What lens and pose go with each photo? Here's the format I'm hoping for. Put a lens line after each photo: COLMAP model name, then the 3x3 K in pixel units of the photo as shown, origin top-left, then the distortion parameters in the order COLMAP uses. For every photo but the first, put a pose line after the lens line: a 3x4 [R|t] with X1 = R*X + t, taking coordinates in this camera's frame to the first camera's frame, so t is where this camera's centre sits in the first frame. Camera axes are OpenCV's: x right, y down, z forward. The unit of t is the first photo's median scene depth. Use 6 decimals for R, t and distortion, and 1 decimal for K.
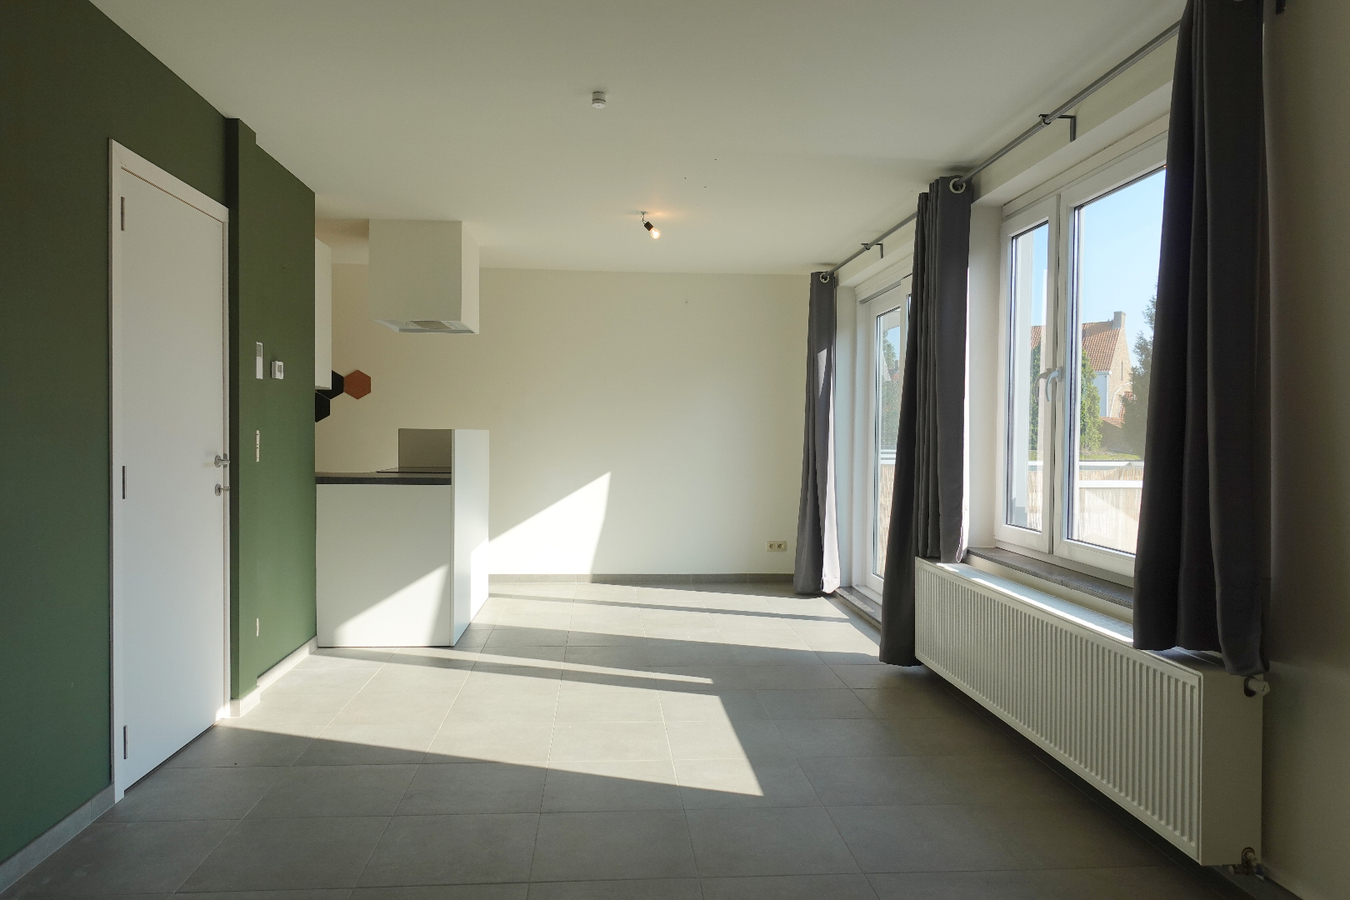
lens RADIAL K [[924.7, 0, 675.0], [0, 924.7, 450.0], [0, 0, 1]] dist [0.000553, -0.004608]
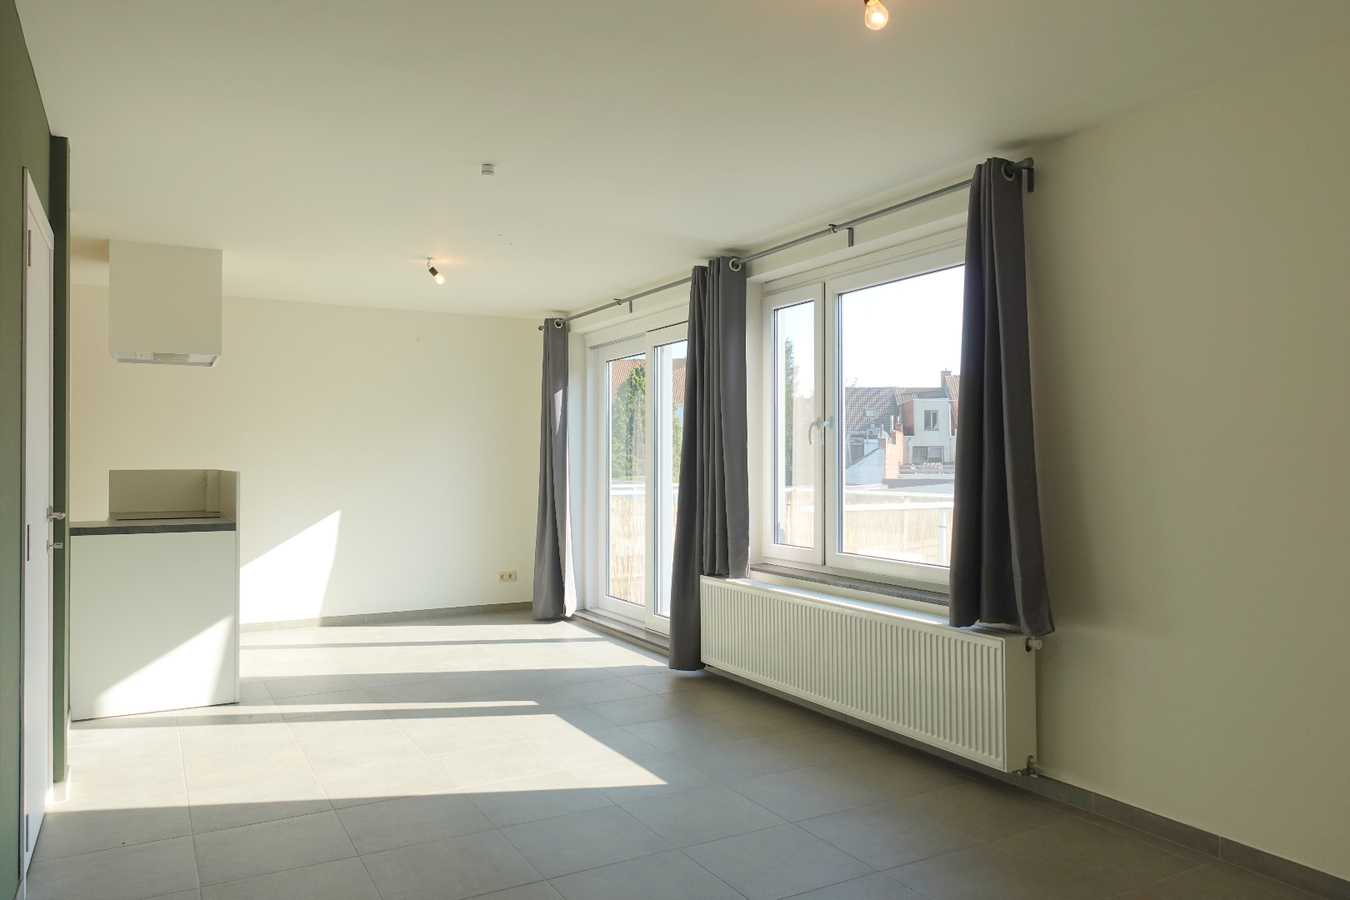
lens RADIAL K [[932.0, 0, 675.0], [0, 932.0, 450.0], [0, 0, 1]] dist [0.001982, 0.000494]
pose [[0.909153, -0.006112, 0.416418, -0.262366], [0.018407, 0.999505, -0.025516, -0.013520], [-0.416056, 0.030863, 0.908815, -0.063663]]
